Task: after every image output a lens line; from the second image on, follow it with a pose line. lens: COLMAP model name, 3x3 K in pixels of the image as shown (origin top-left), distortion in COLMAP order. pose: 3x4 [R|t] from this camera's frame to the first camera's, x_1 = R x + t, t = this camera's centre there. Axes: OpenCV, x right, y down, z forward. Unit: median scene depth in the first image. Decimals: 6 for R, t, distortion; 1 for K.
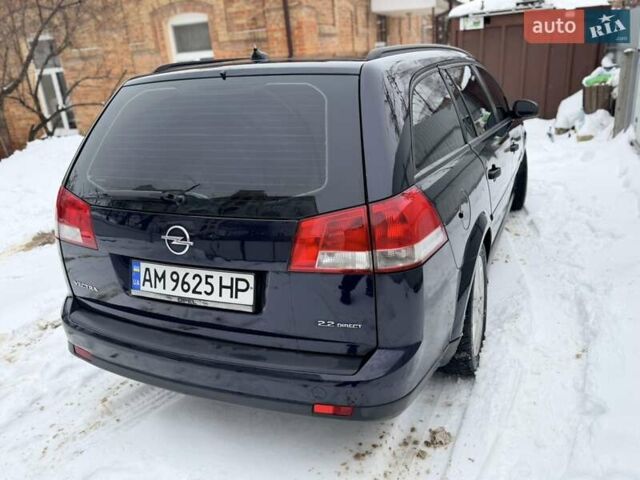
lens RADIAL K [[505.3, 0, 320.0], [0, 505.3, 240.0], [0, 0, 1]] dist [0.054137, -0.067672]
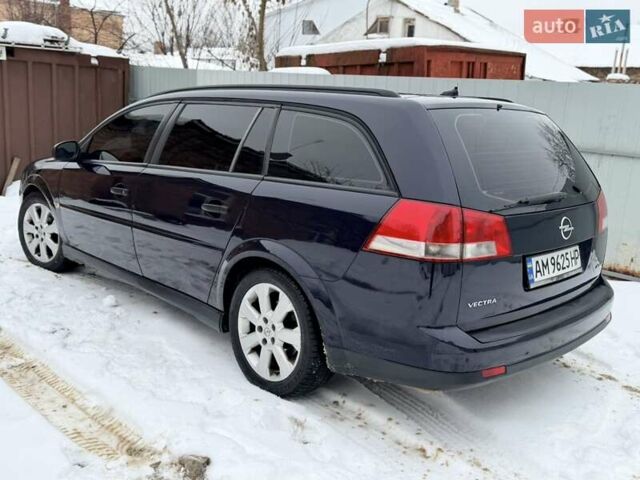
lens RADIAL K [[612.9, 0, 320.0], [0, 612.9, 240.0], [0, 0, 1]] dist [0.075028, -0.111035]
pose [[0.394219, -0.112327, 0.912126, -1.611514], [0.234150, 0.972024, 0.018504, -0.119722], [-0.888687, 0.206279, 0.409492, 0.743303]]
